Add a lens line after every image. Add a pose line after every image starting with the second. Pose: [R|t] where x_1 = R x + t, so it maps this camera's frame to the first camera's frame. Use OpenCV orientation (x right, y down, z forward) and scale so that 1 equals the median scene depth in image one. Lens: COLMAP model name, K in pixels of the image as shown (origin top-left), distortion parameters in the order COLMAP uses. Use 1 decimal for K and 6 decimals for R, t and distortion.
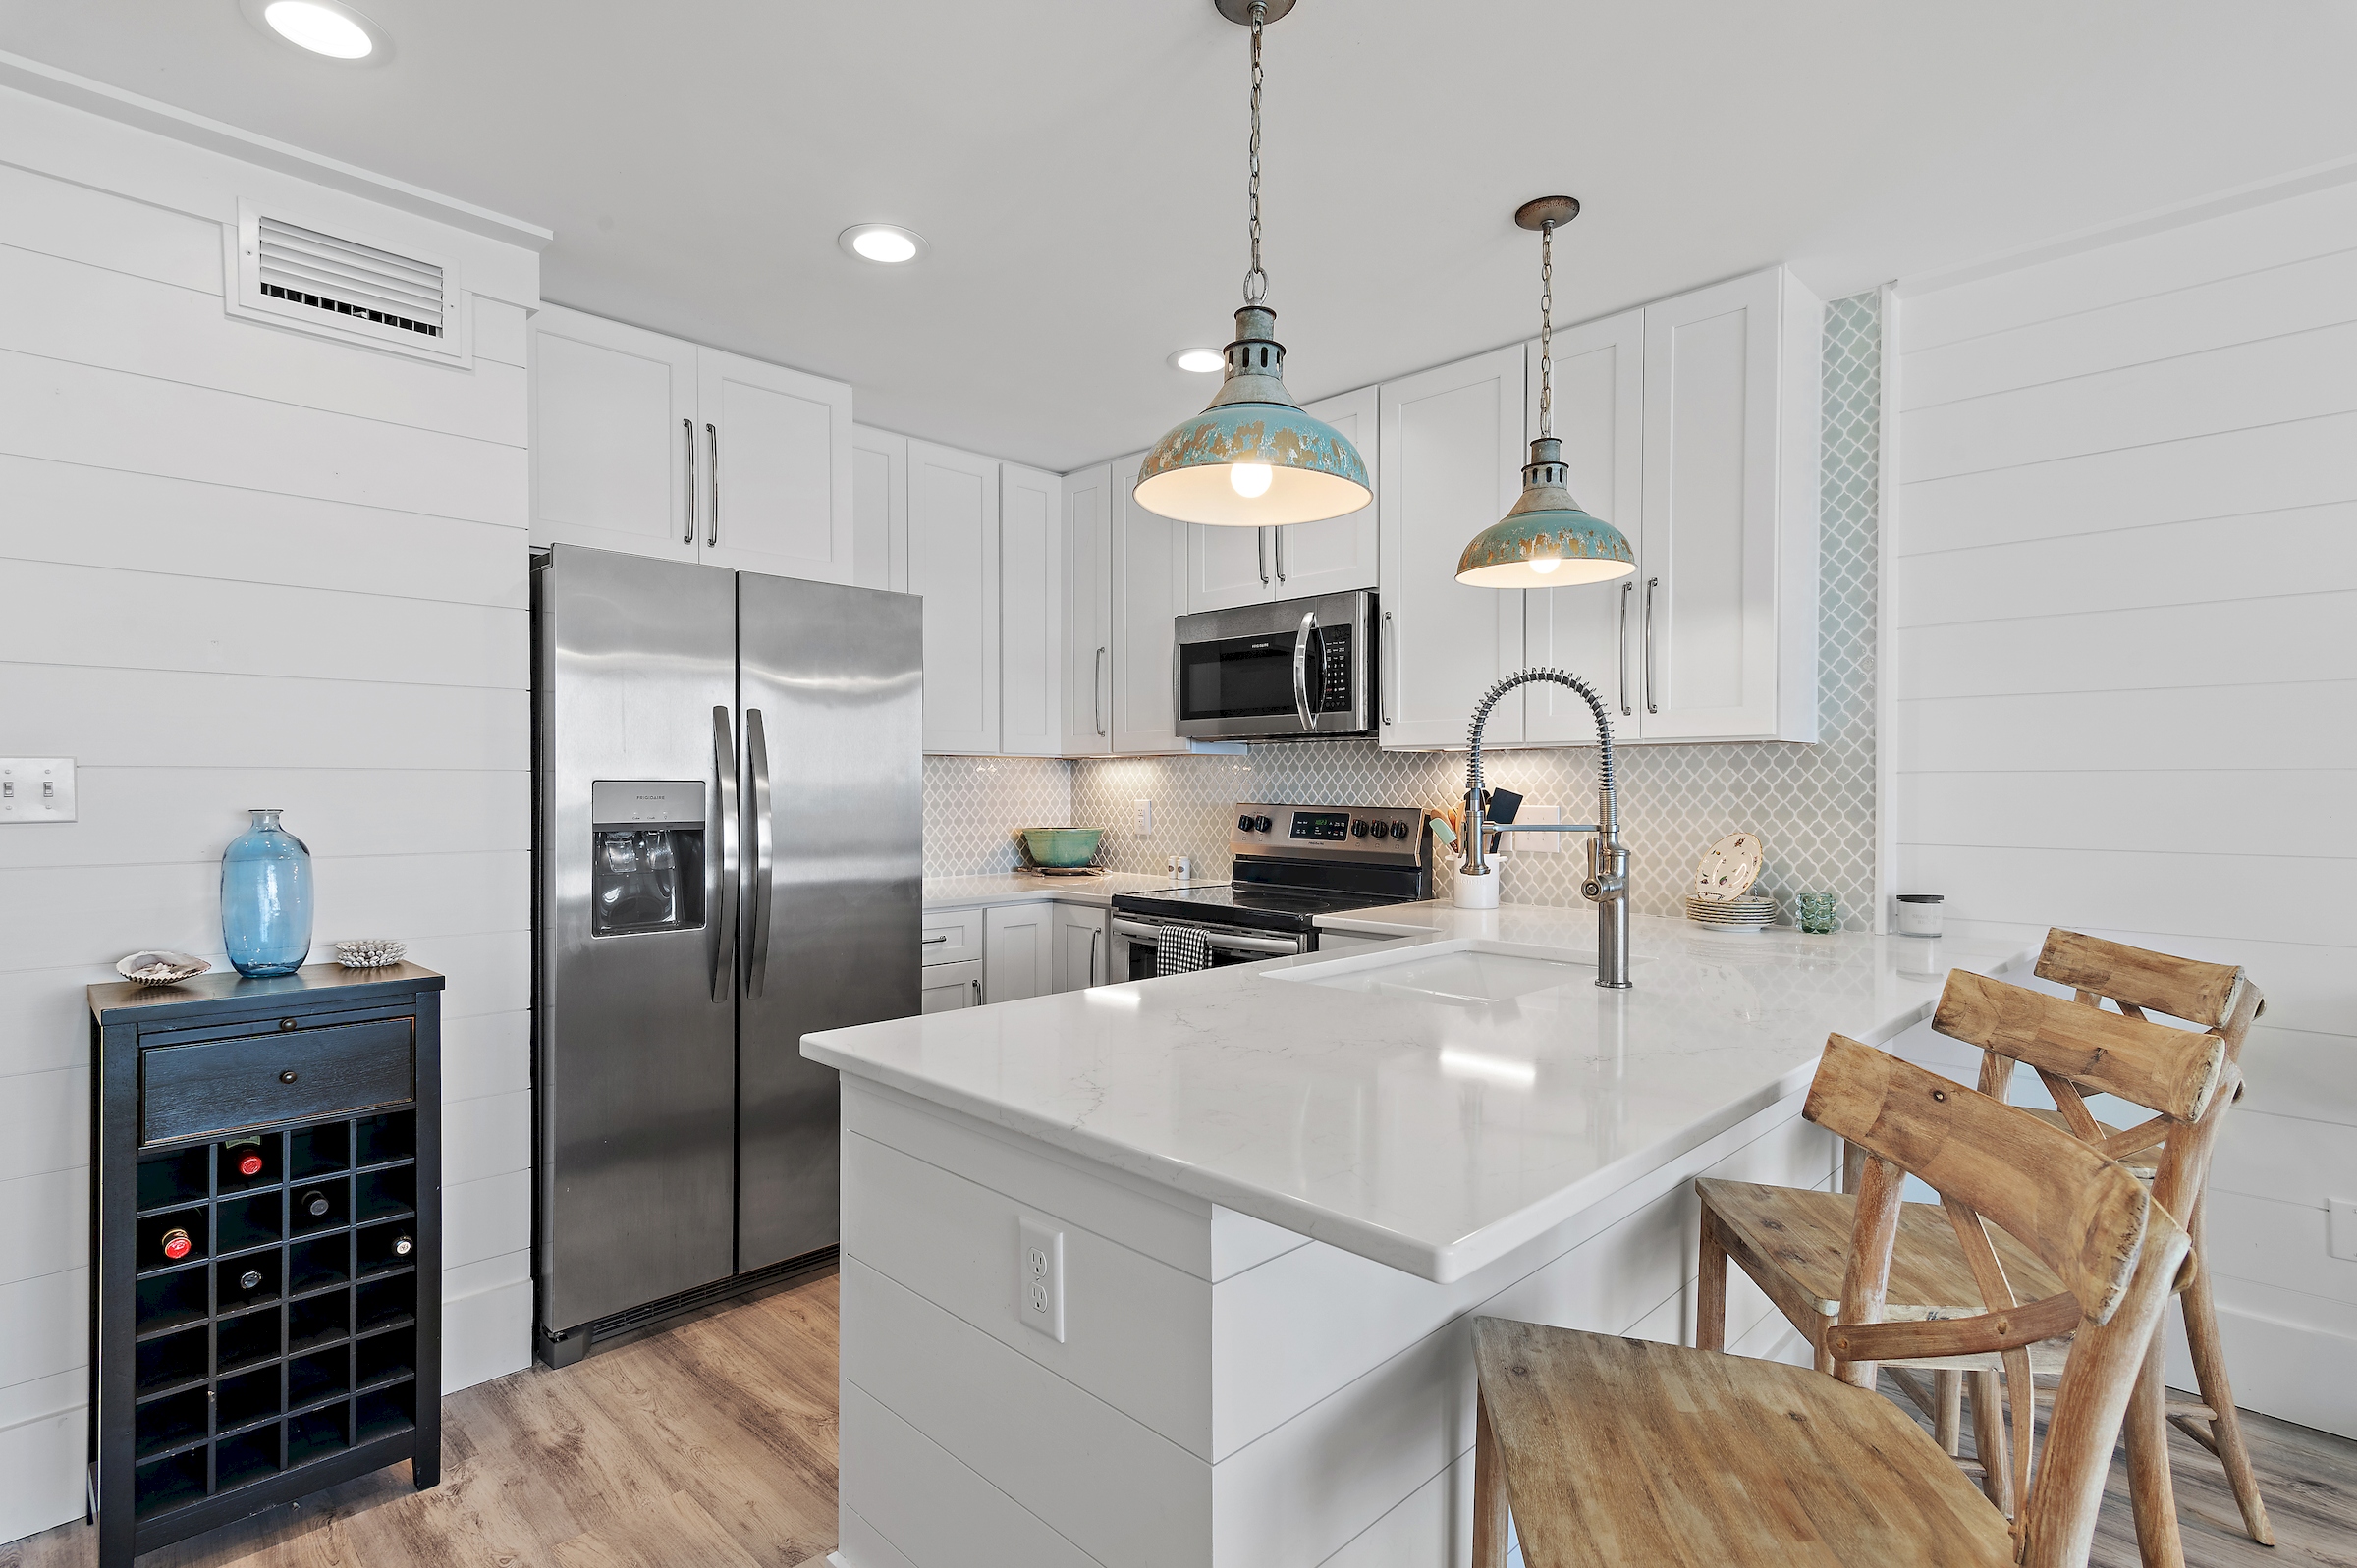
lens RADIAL K [[1146.0, 0, 1175.6], [0, 1146.0, 796.9], [0, 0, 1]] dist [0.018850, 0.000569]
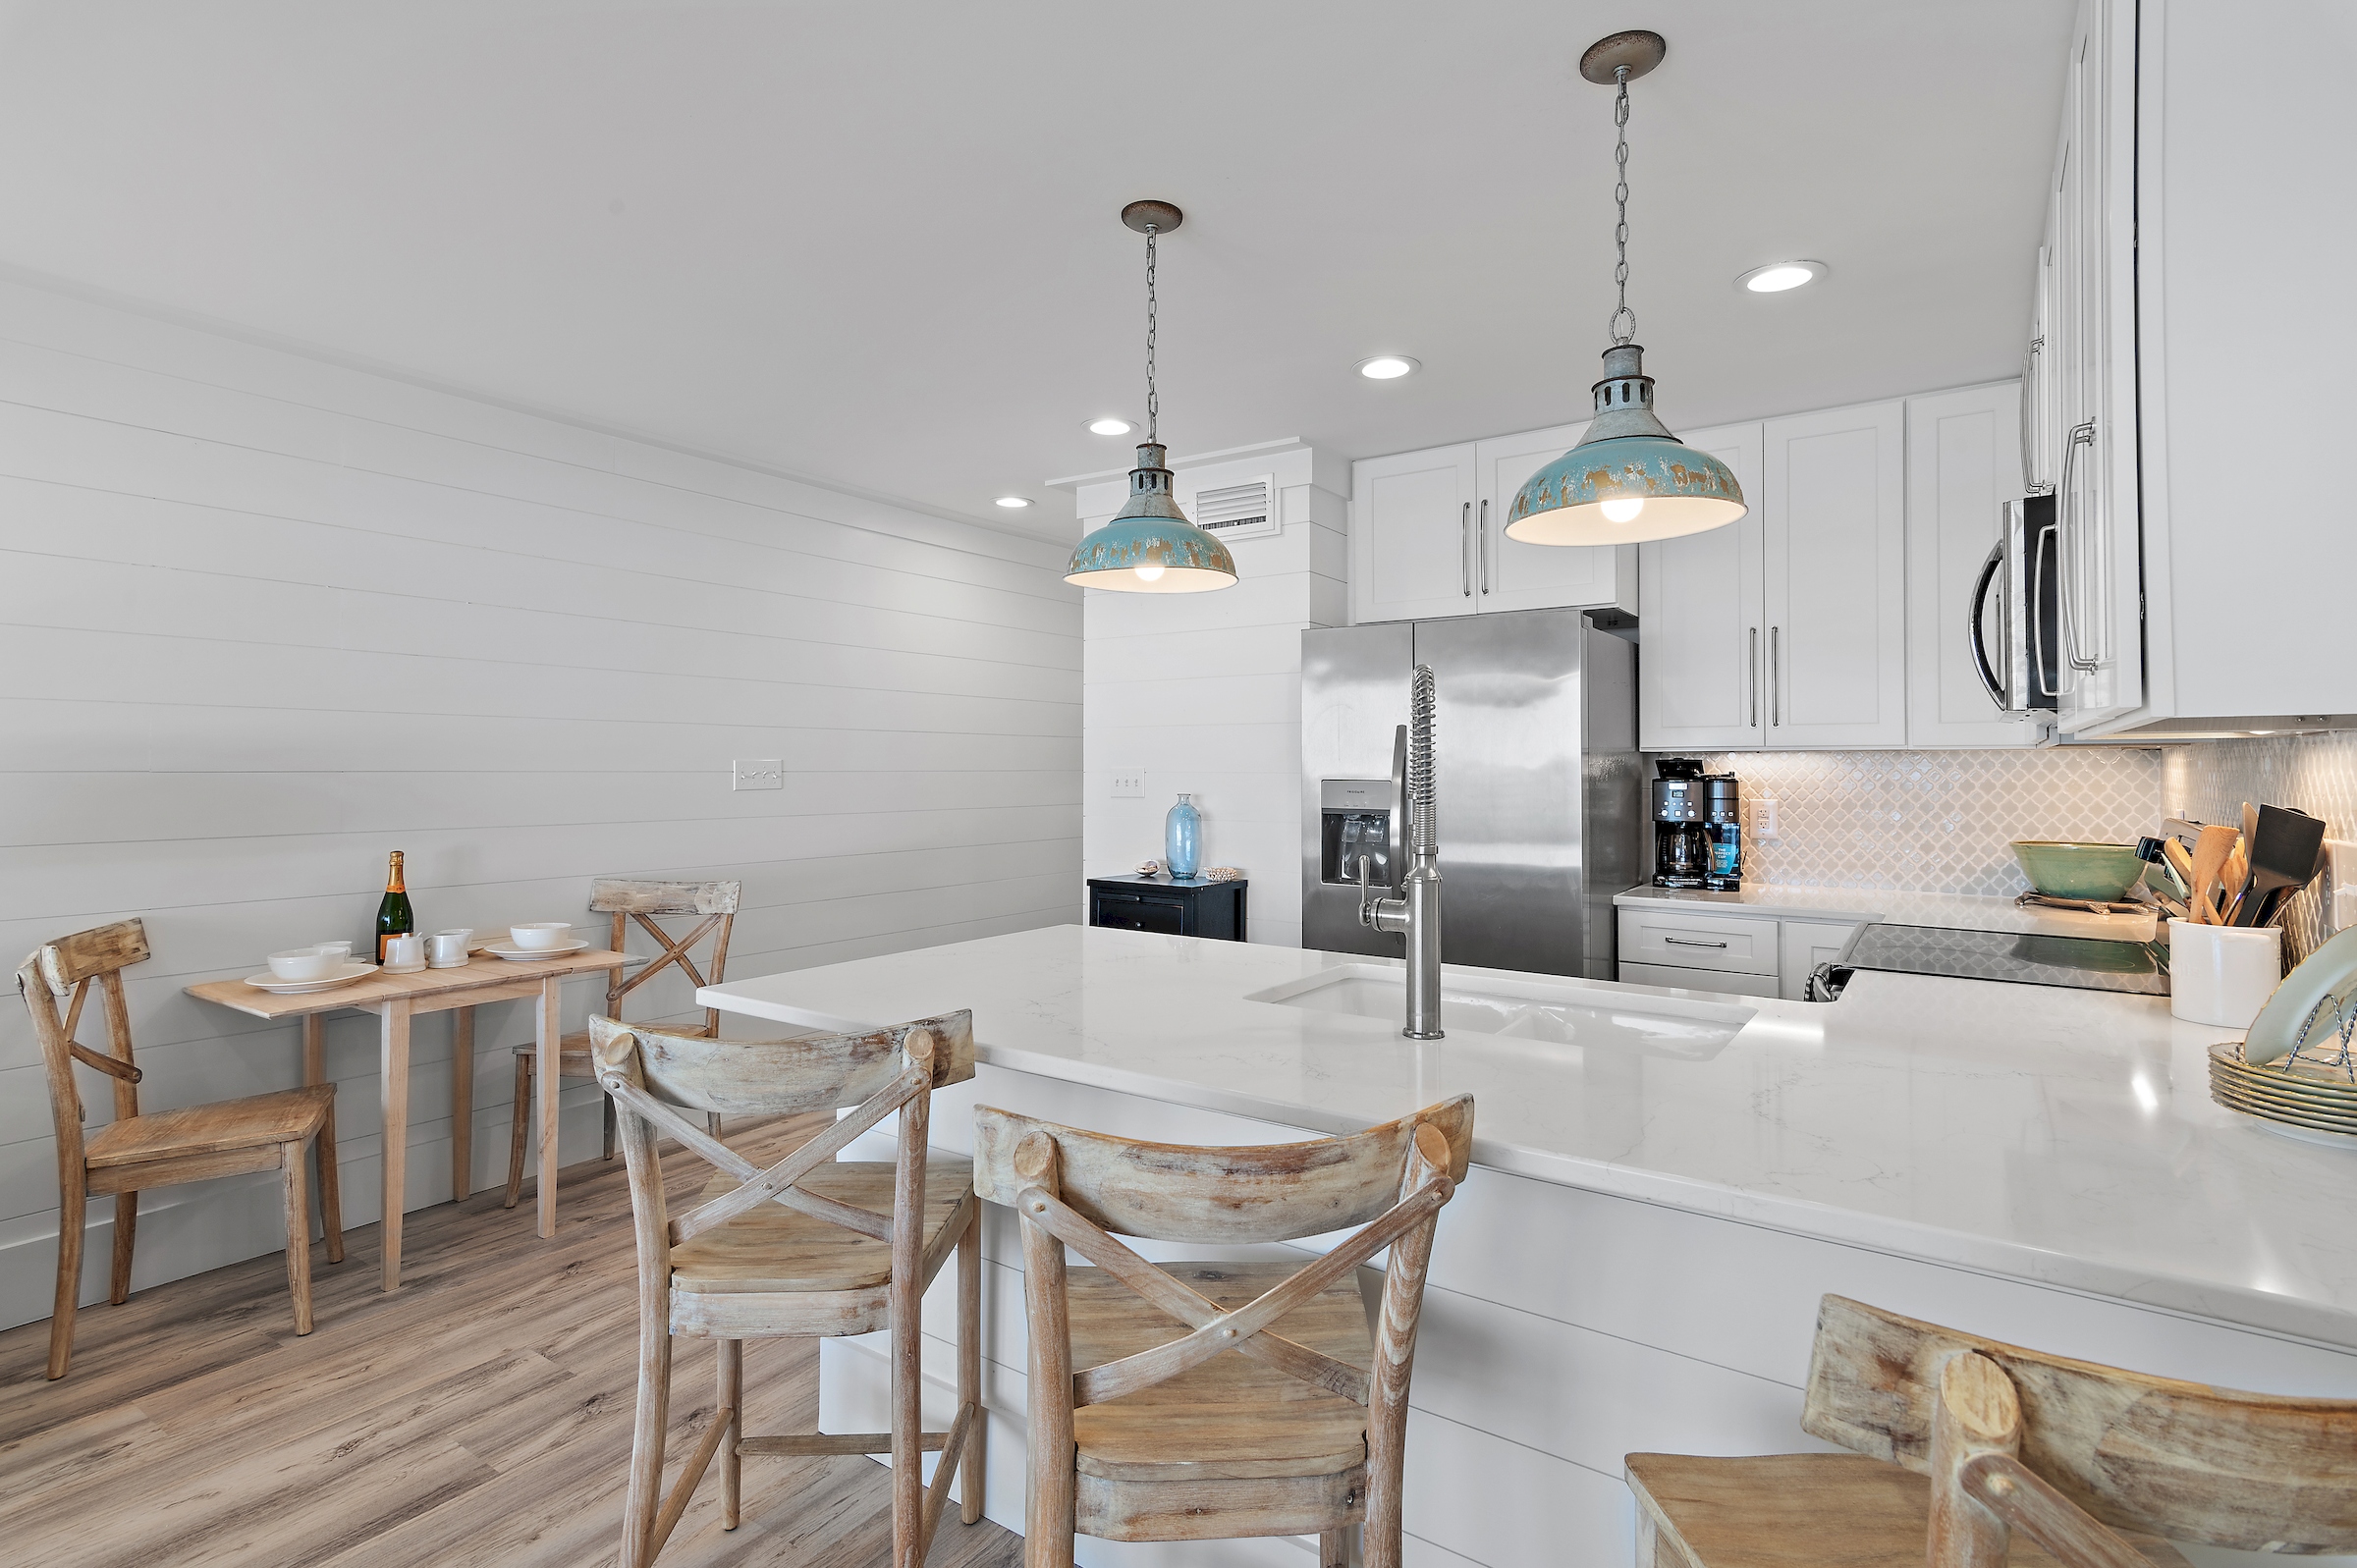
lens RADIAL K [[1150.3, 0, 1176.5], [0, 1150.3, 751.8], [0, 0, 1]] dist [0.019623, 0.000046]
pose [[0.173592, -0.013802, -0.984721, 0.949951], [-0.011293, 0.999808, -0.016004, -0.024069], [0.984753, 0.013899, 0.173403, 0.533378]]
